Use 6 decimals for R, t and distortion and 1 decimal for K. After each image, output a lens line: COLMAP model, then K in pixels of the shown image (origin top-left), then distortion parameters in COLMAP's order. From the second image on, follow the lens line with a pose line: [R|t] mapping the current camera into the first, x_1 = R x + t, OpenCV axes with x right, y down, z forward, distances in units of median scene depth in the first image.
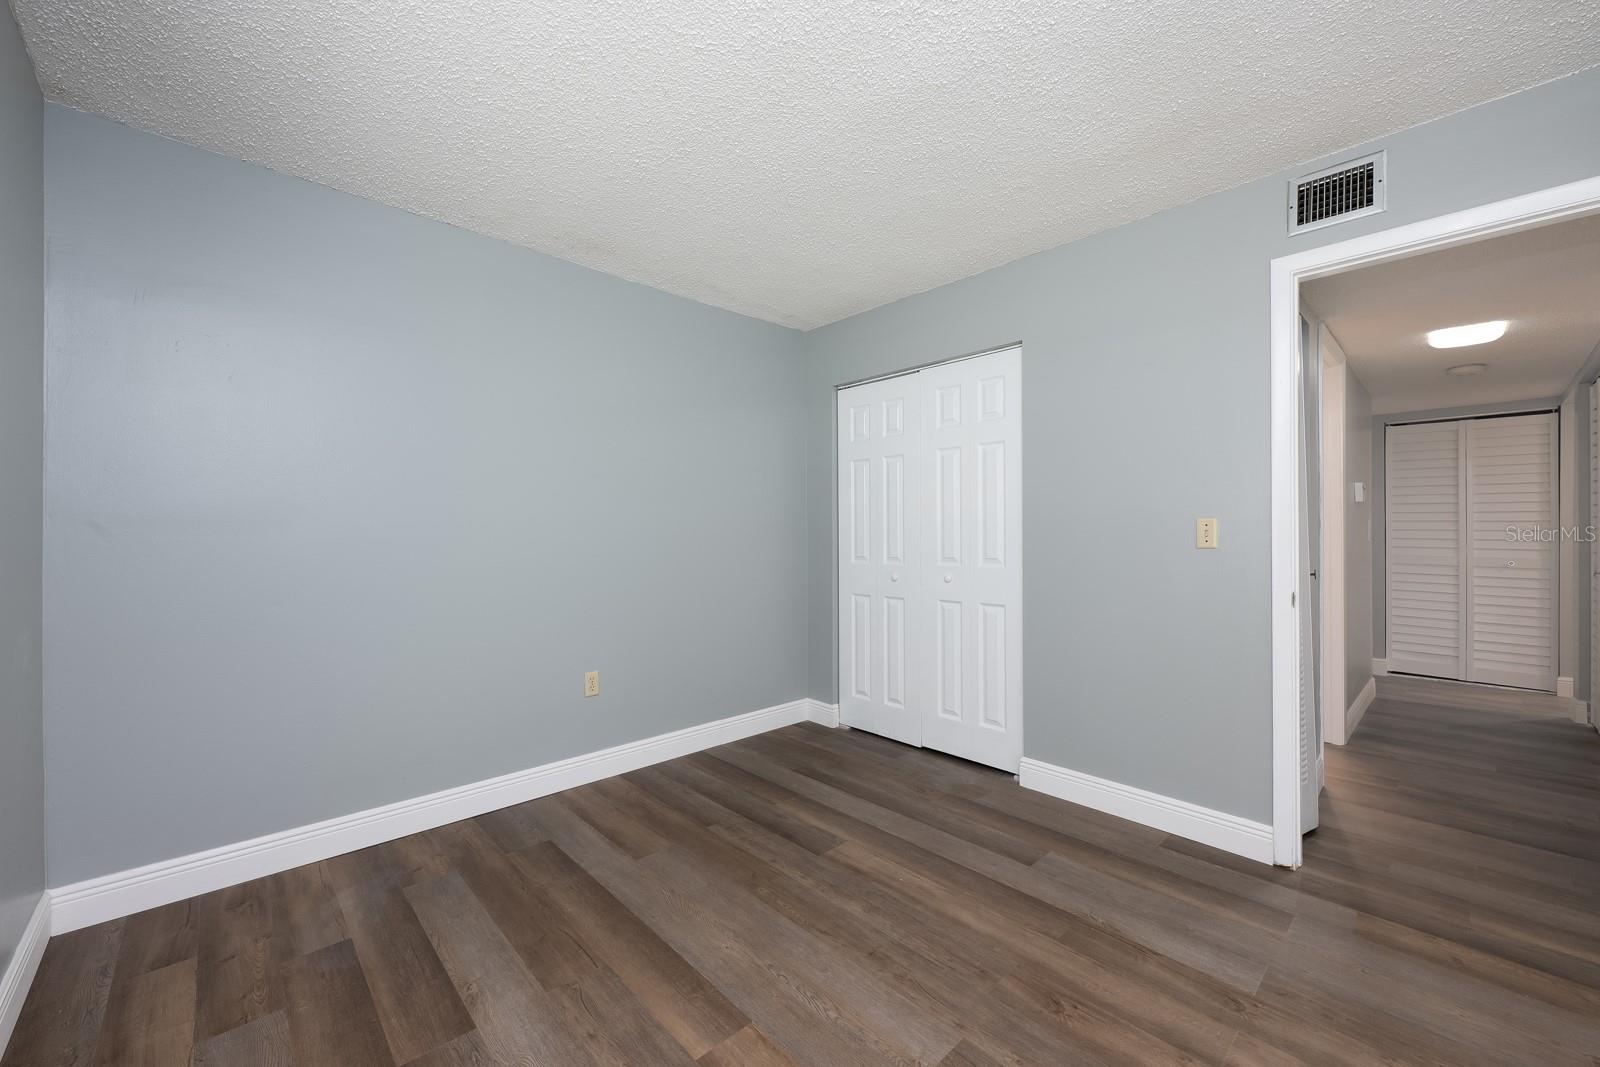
lens RADIAL K [[634.8, 0, 797.6], [0, 634.8, 537.2], [0, 0, 1]] dist [-0.000715, -0.000057]
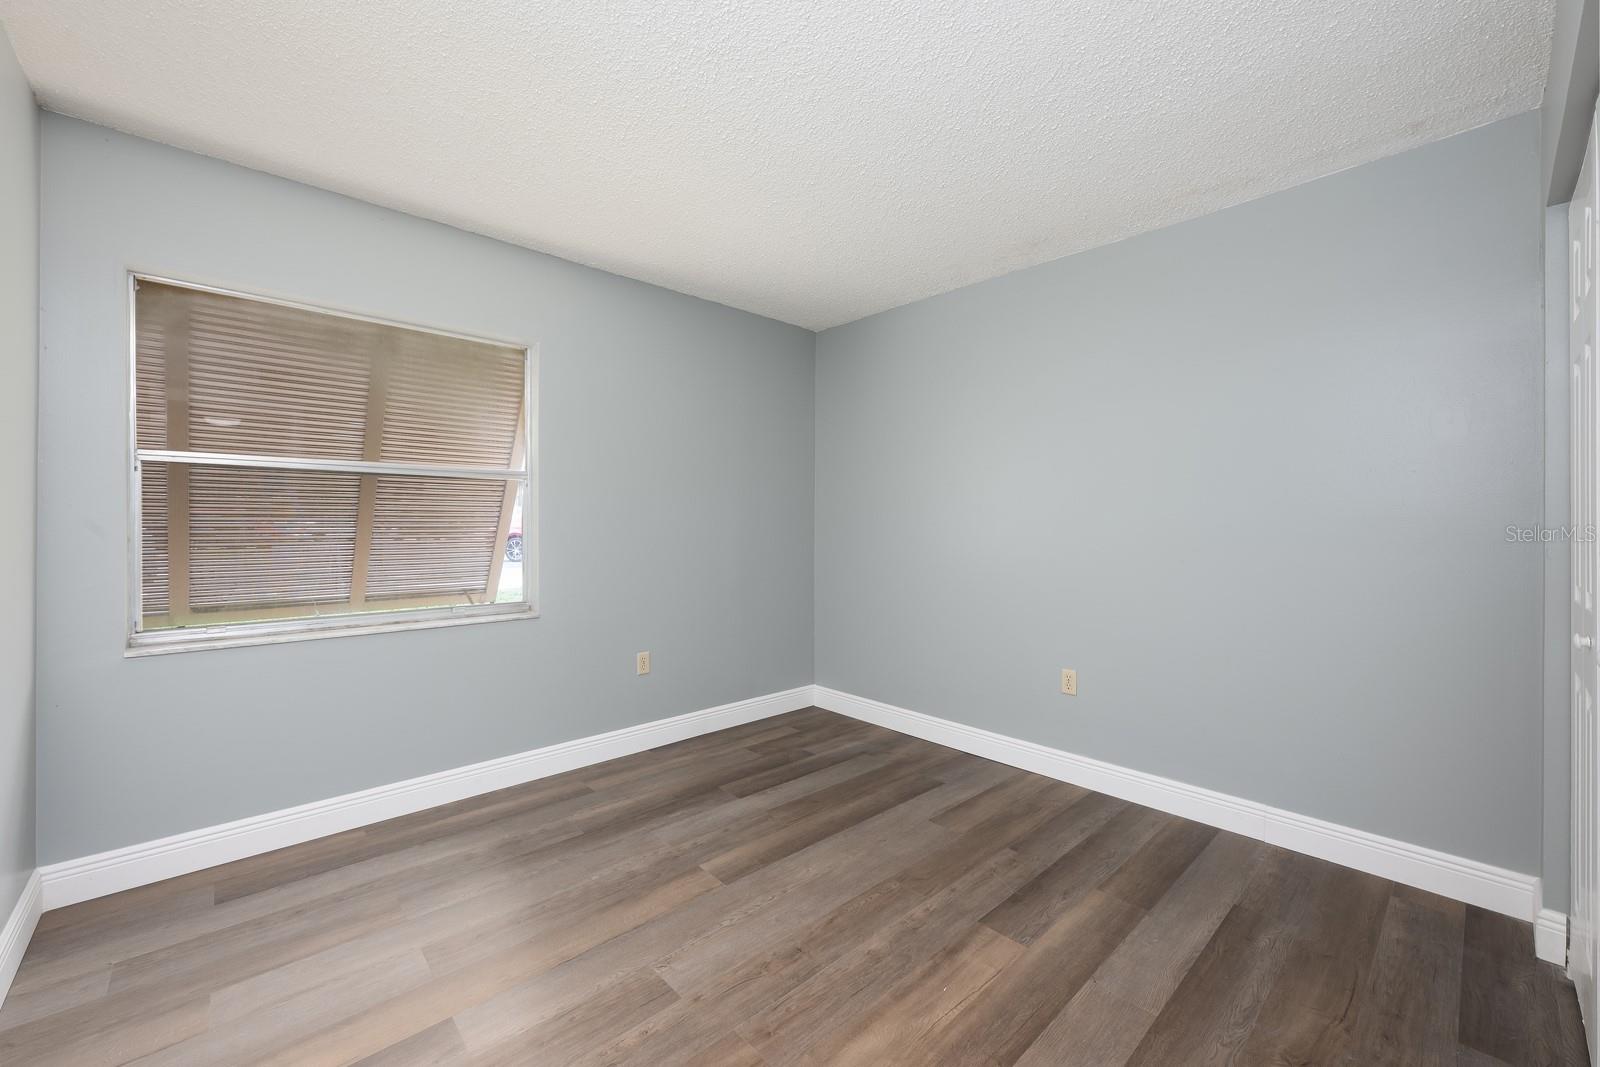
lens RADIAL K [[634.8, 0, 797.6], [0, 634.8, 537.2], [0, 0, 1]] dist [-0.000715, -0.000057]
pose [[-0.009945, 0.022854, -0.999689, 0.916219], [-0.010891, 0.999677, 0.022962, -0.013642], [0.999891, 0.011116, -0.009693, 0.832343]]
